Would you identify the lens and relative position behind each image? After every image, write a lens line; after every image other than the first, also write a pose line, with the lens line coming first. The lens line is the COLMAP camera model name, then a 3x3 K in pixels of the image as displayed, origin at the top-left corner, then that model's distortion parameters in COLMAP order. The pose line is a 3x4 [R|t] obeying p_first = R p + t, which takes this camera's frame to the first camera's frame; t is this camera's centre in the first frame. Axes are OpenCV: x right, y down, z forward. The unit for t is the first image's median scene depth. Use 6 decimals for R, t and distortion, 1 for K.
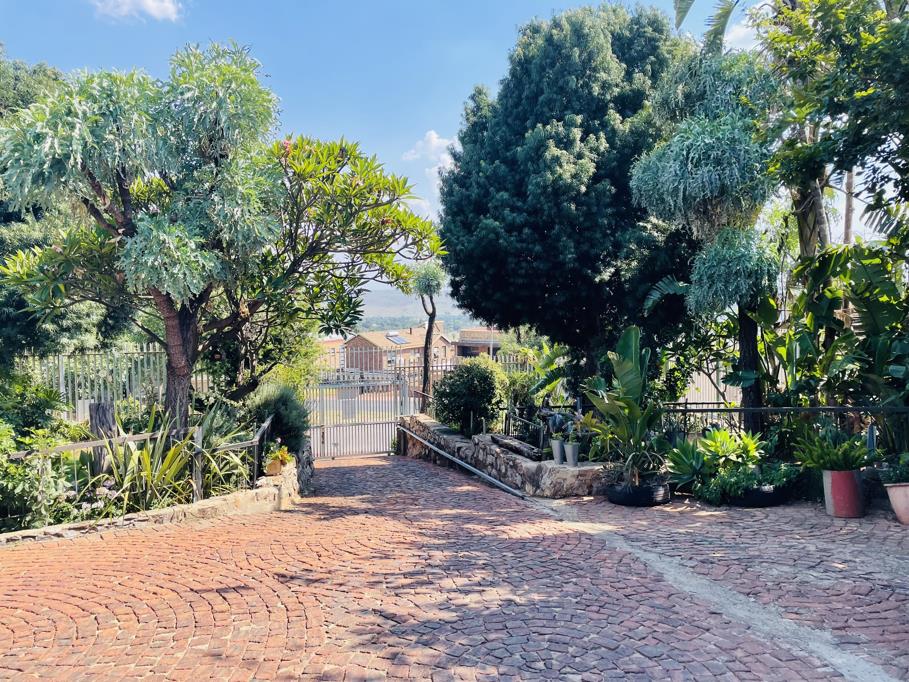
lens RADIAL K [[690.3, 0, 454.5], [0, 690.3, 340.6], [0, 0, 1]] dist [0.002171, 0.000509]
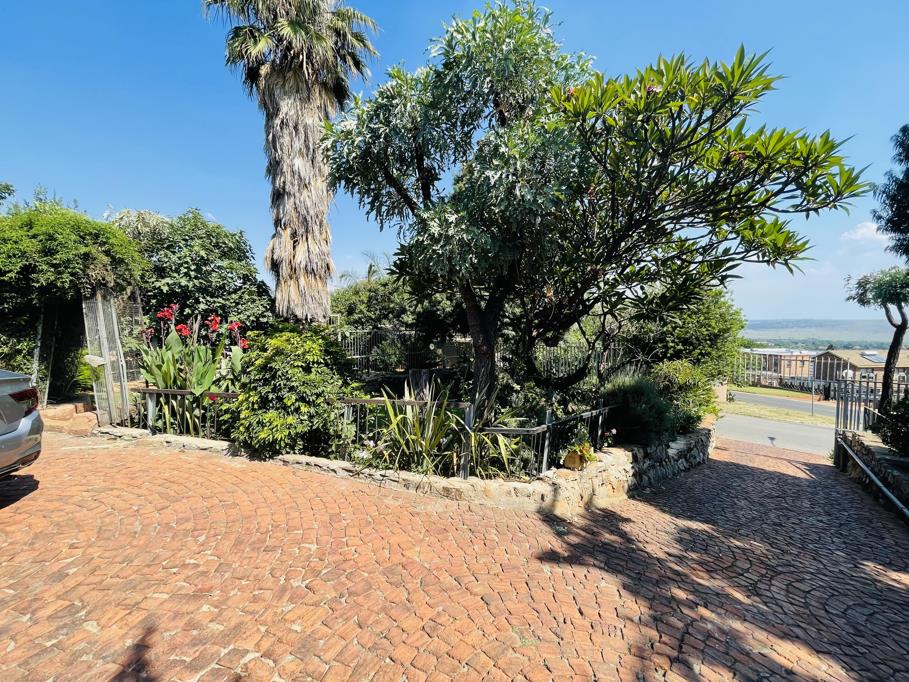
lens RADIAL K [[363.1, 0, 454.2], [0, 363.1, 342.5], [0, 0, 1]] dist [0.000935, 0.000188]
pose [[0.577119, 0.055233, -0.814790, 0.035977], [-0.062839, 0.997756, 0.023127, 0.016615], [0.814239, 0.037853, 0.579294, 0.484704]]
